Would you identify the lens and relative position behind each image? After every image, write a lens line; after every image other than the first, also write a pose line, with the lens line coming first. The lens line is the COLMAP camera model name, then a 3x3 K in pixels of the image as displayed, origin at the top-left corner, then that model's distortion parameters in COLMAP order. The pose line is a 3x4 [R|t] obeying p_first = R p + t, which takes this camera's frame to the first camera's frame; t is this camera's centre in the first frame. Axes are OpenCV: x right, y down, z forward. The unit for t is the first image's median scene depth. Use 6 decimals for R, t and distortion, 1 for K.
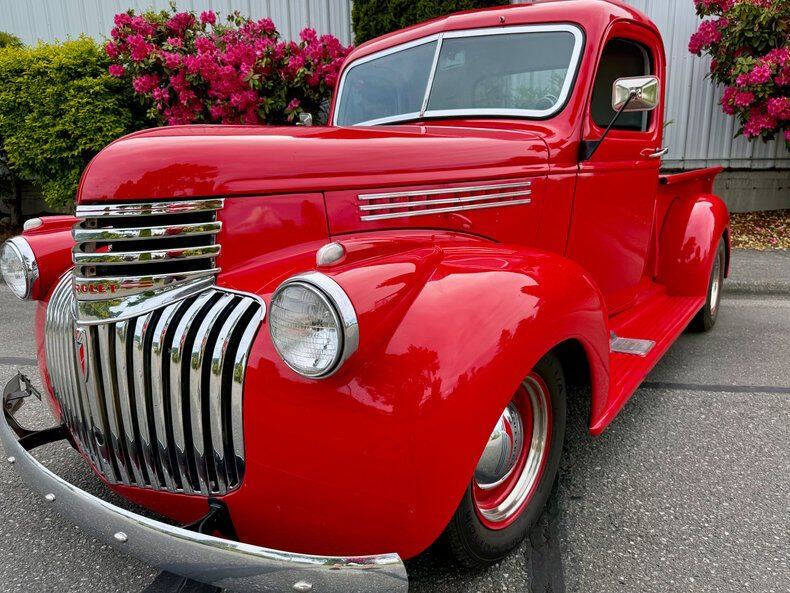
lens RADIAL K [[569.5, 0, 415.7], [0, 569.5, 295.0], [0, 0, 1]] dist [0.060088, -0.083667]
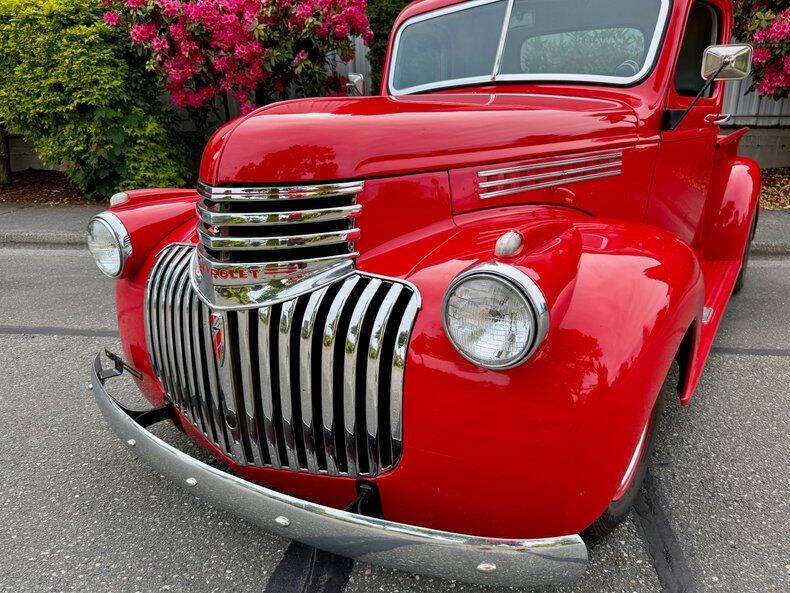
lens RADIAL K [[569.3, 0, 395.0], [0, 569.3, 296.5], [0, 0, 1]] dist [0.037610, -0.049860]
pose [[0.999278, -0.007746, 0.037189, -0.194280], [0.004417, 0.996042, 0.088777, -0.034914], [-0.037729, -0.088548, 0.995357, 0.012008]]
